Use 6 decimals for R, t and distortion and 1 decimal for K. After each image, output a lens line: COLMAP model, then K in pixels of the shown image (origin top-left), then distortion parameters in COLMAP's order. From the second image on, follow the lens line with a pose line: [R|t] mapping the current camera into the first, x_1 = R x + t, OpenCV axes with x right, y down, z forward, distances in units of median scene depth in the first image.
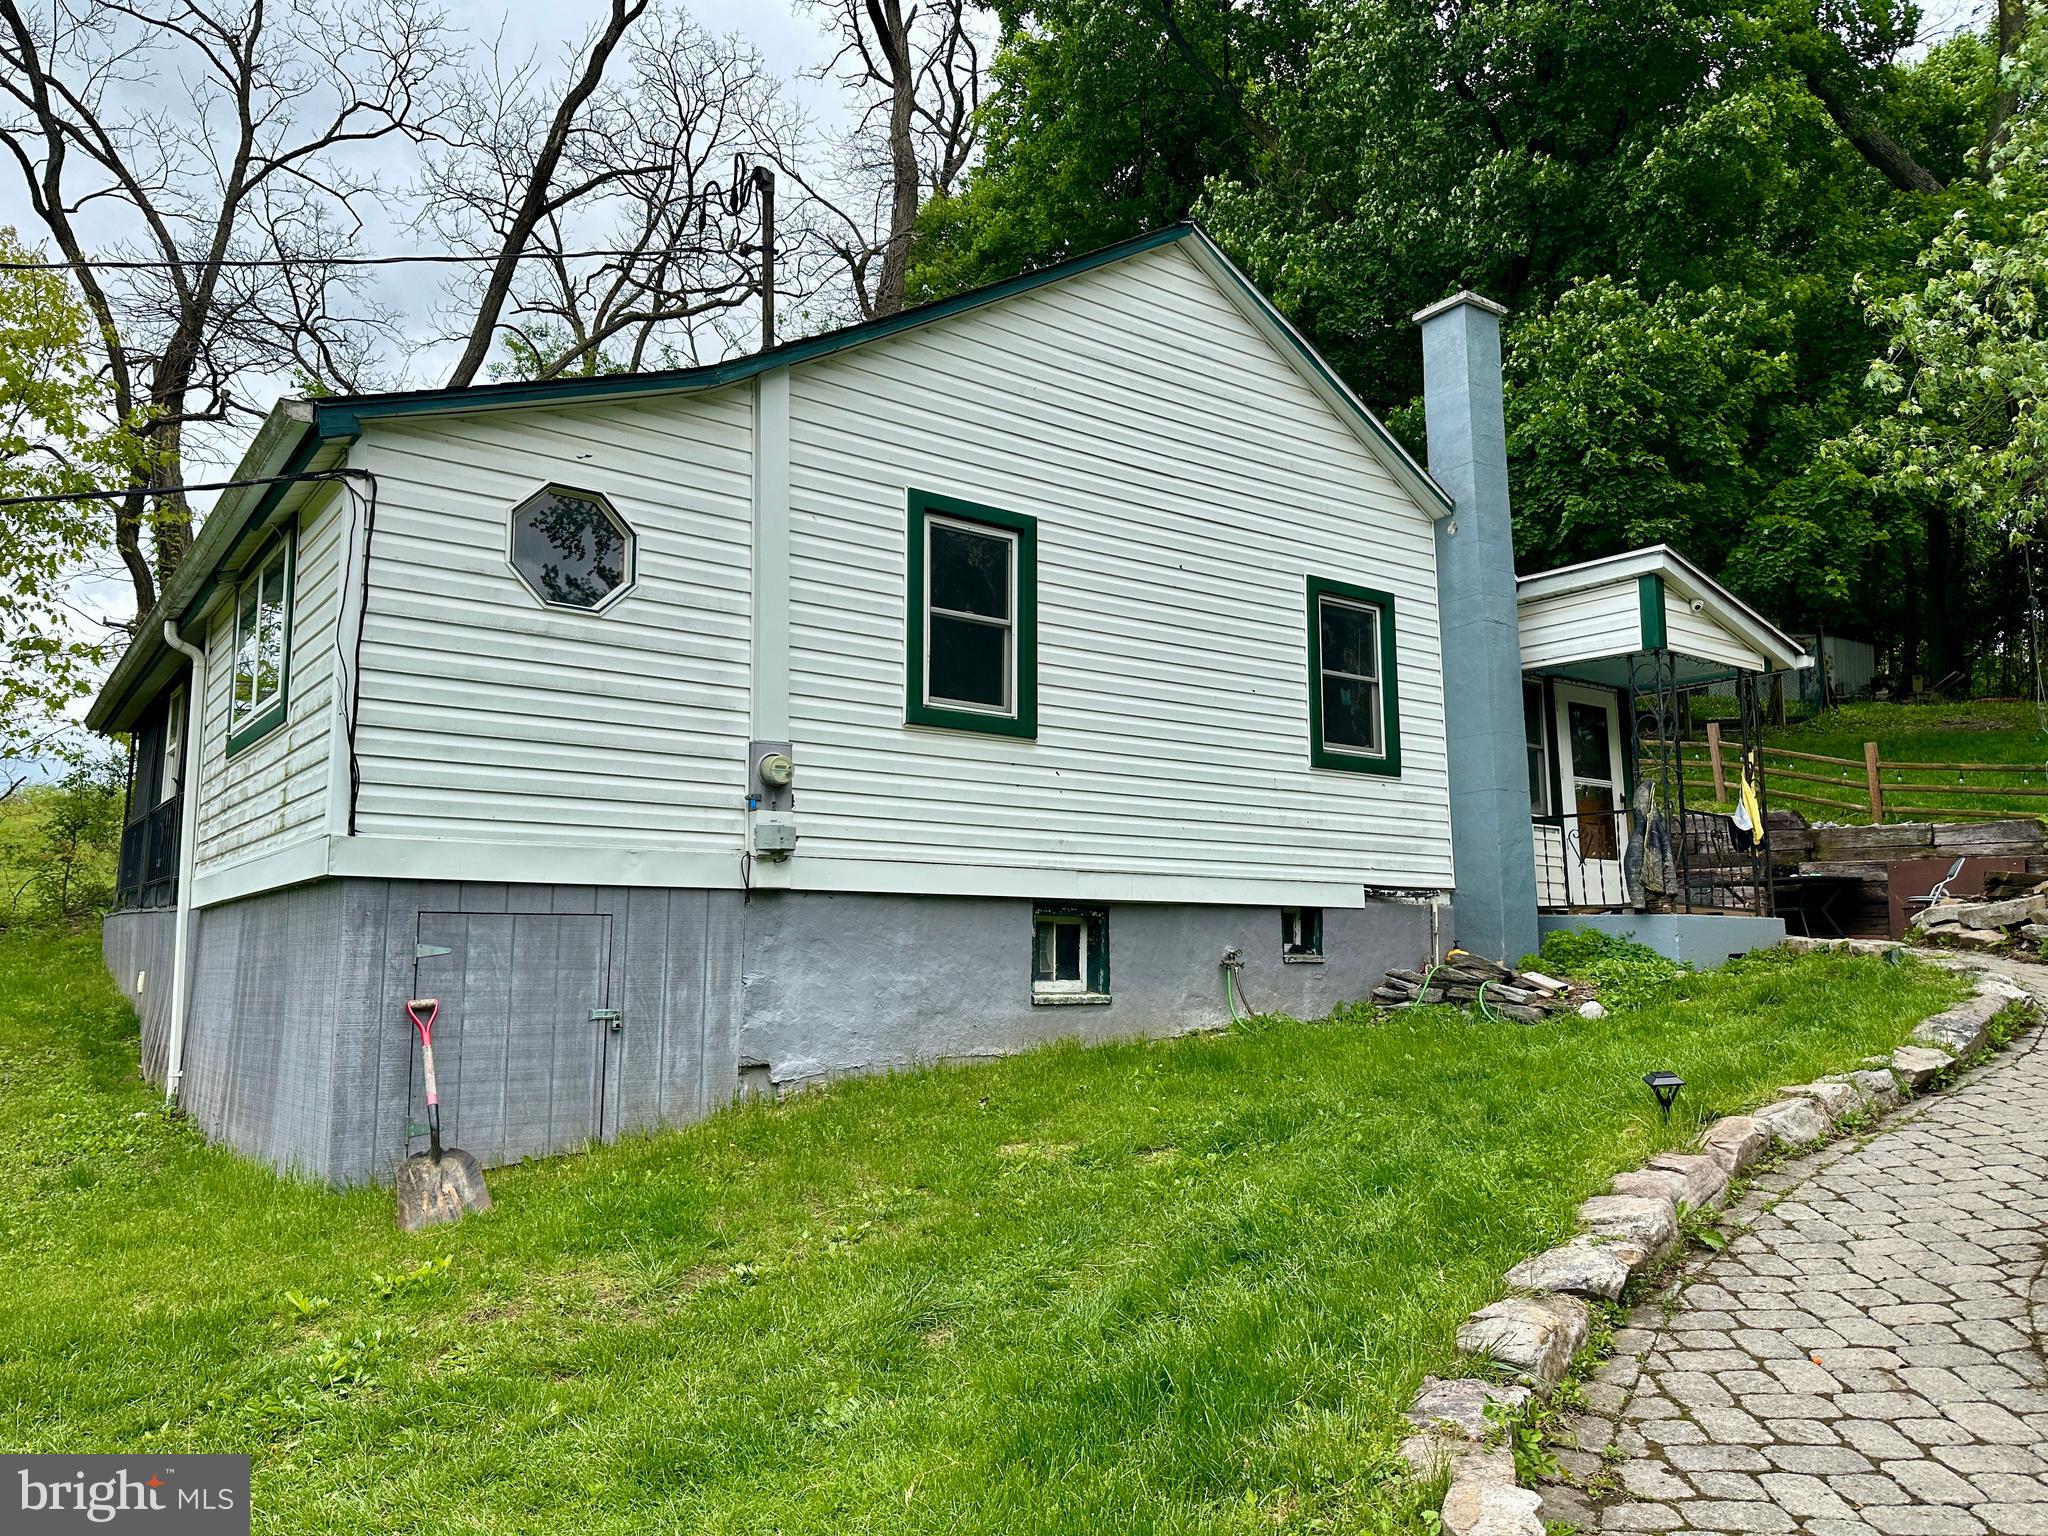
lens RADIAL K [[1423.6, 0, 1024.0], [0, 1423.6, 768.0], [0, 0, 1]] dist [0.125441, -0.193997]
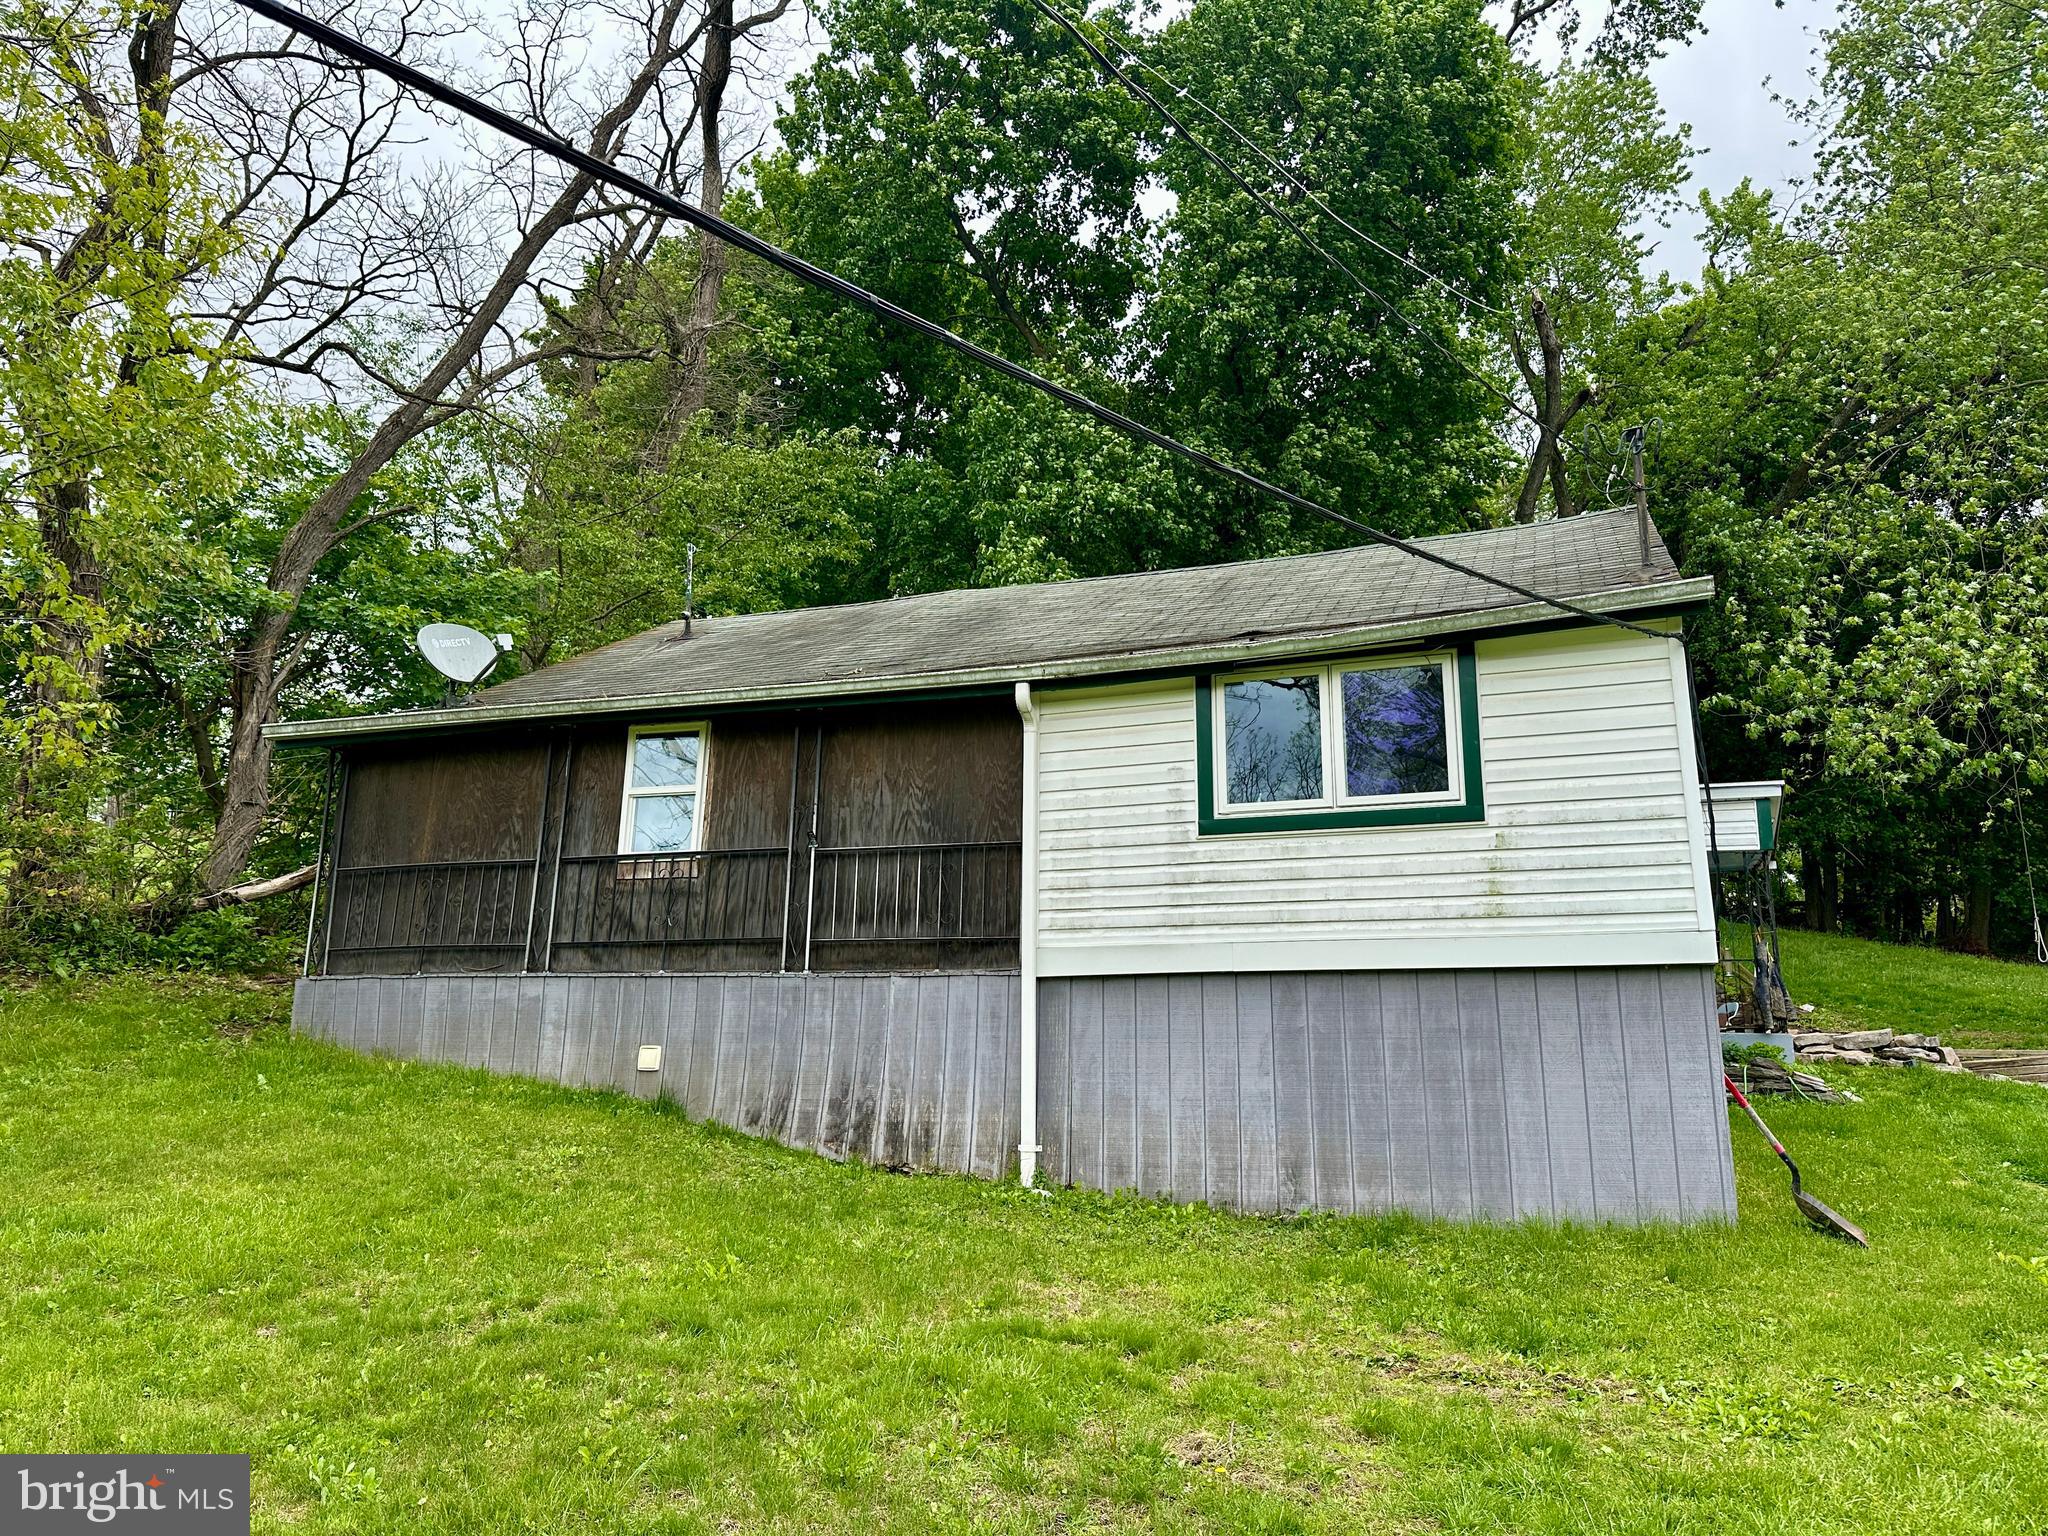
lens RADIAL K [[1423.6, 0, 1024.0], [0, 1423.6, 768.0], [0, 0, 1]] dist [0.125441, -0.193997]
pose [[0.844155, 0.126912, 0.520860, -0.994024], [-0.083894, 0.990877, -0.105469, 0.054277], [-0.529494, 0.045335, 0.847102, 0.159817]]
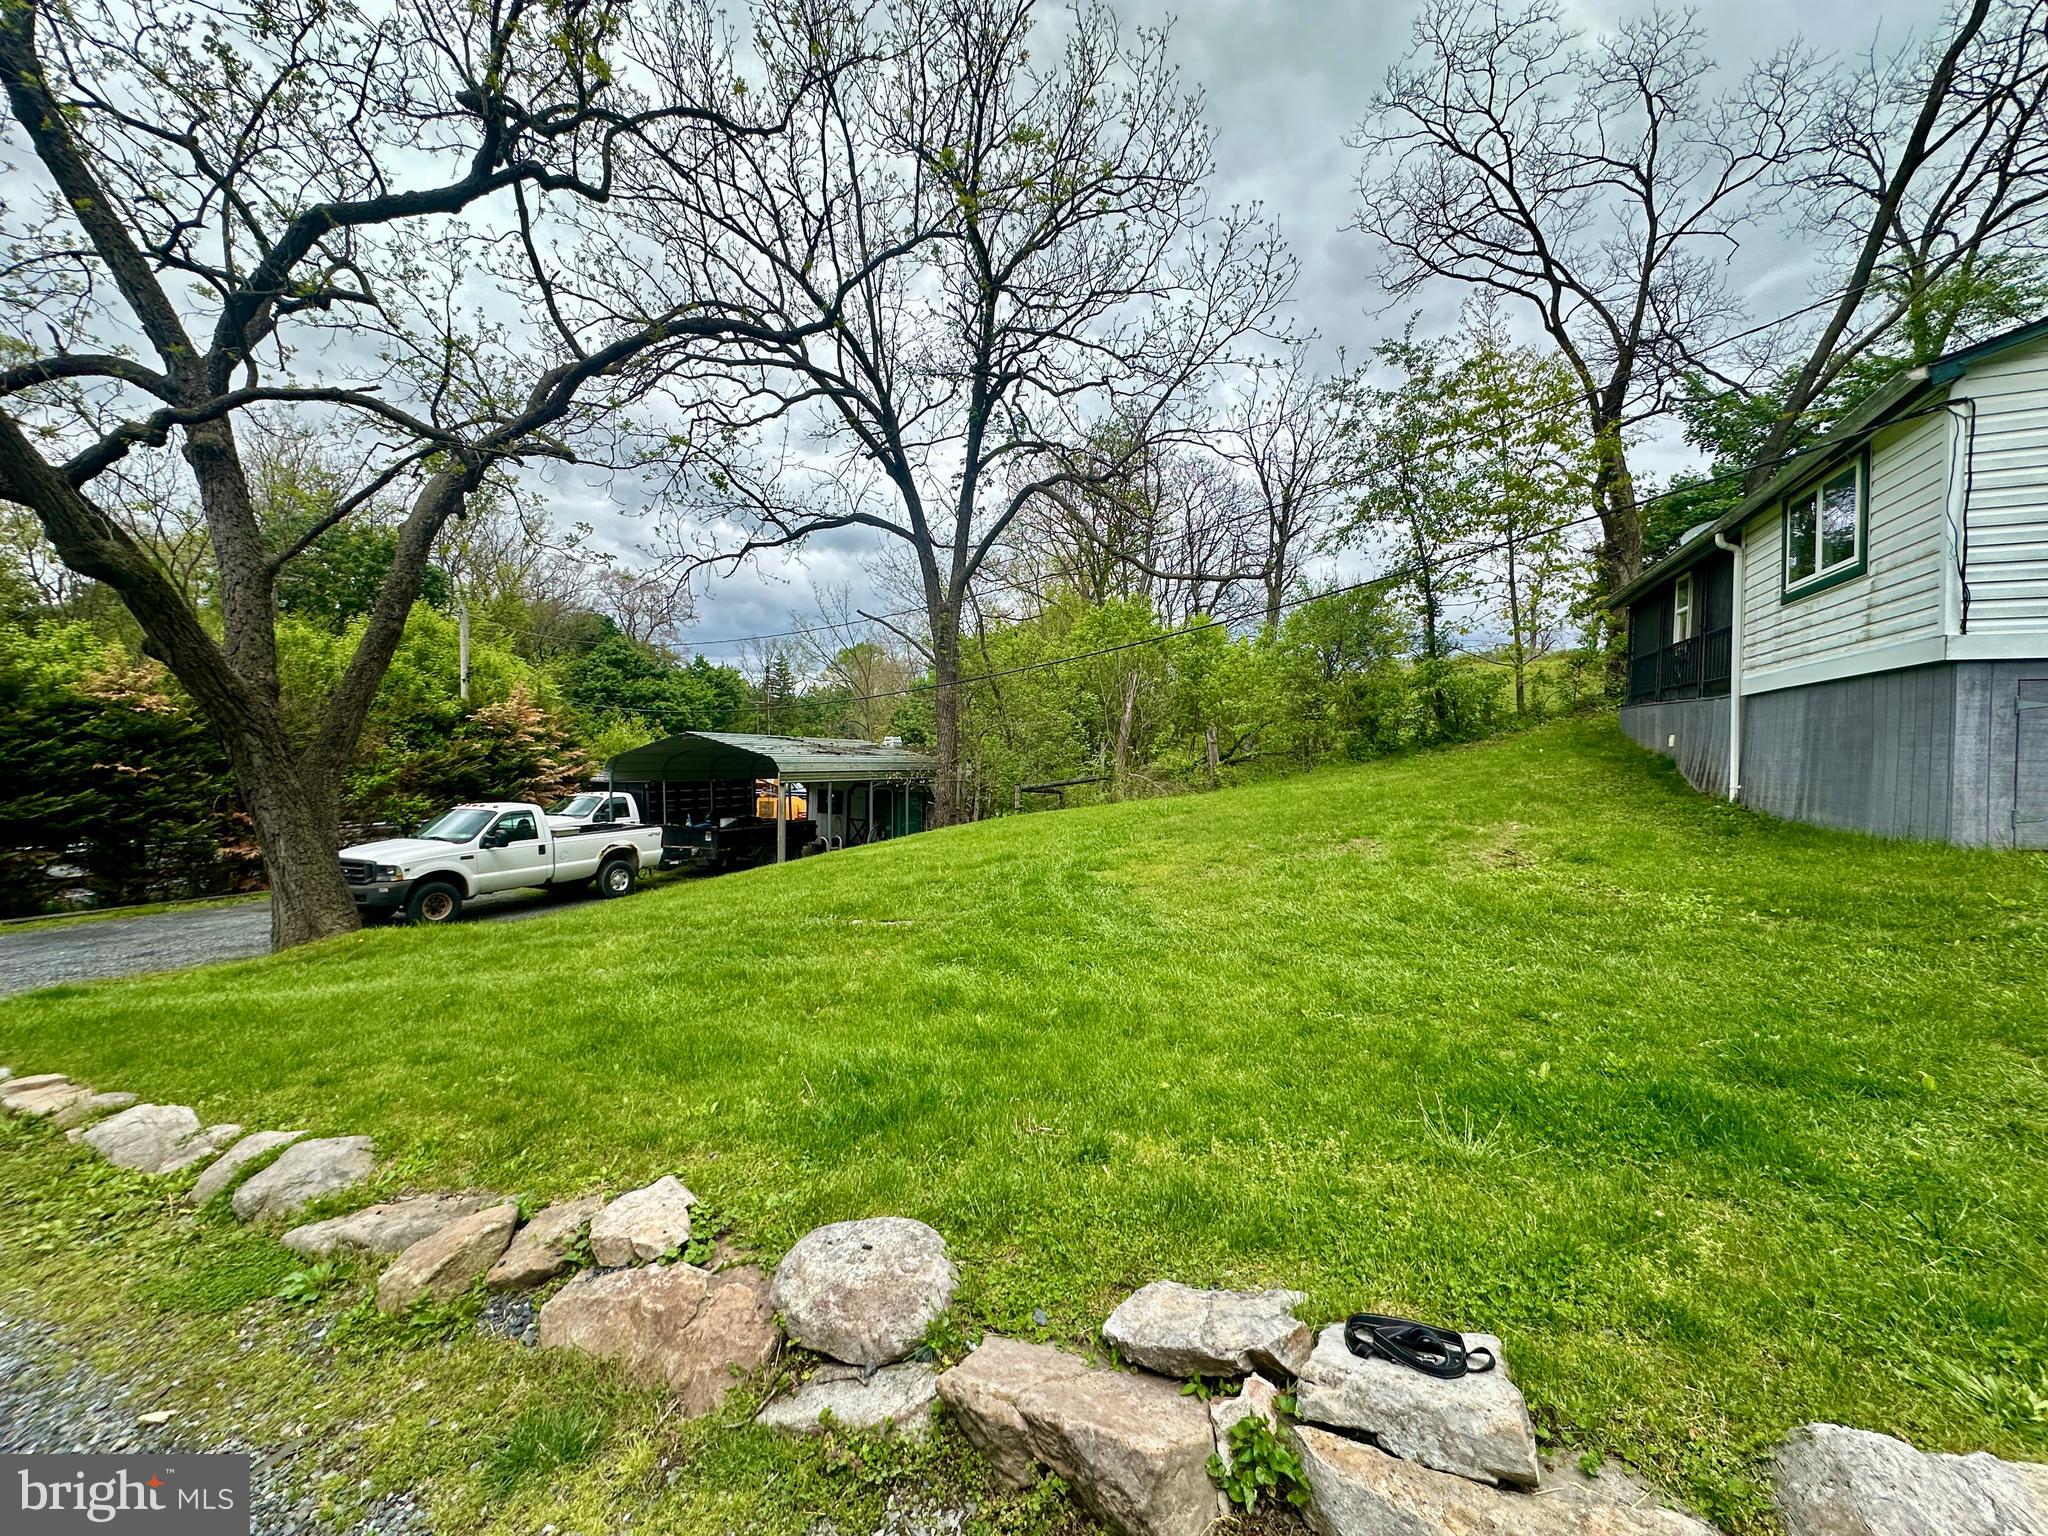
lens RADIAL K [[814.7, 0, 1024.0], [0, 814.7, 768.0], [0, 0, 1]] dist [-0.002706, -0.000230]
pose [[0.464953, 0.031375, -0.884779, -0.090740], [0.108719, 0.989785, 0.092230, -0.001750], [0.878635, -0.139075, 0.456792, -0.211587]]
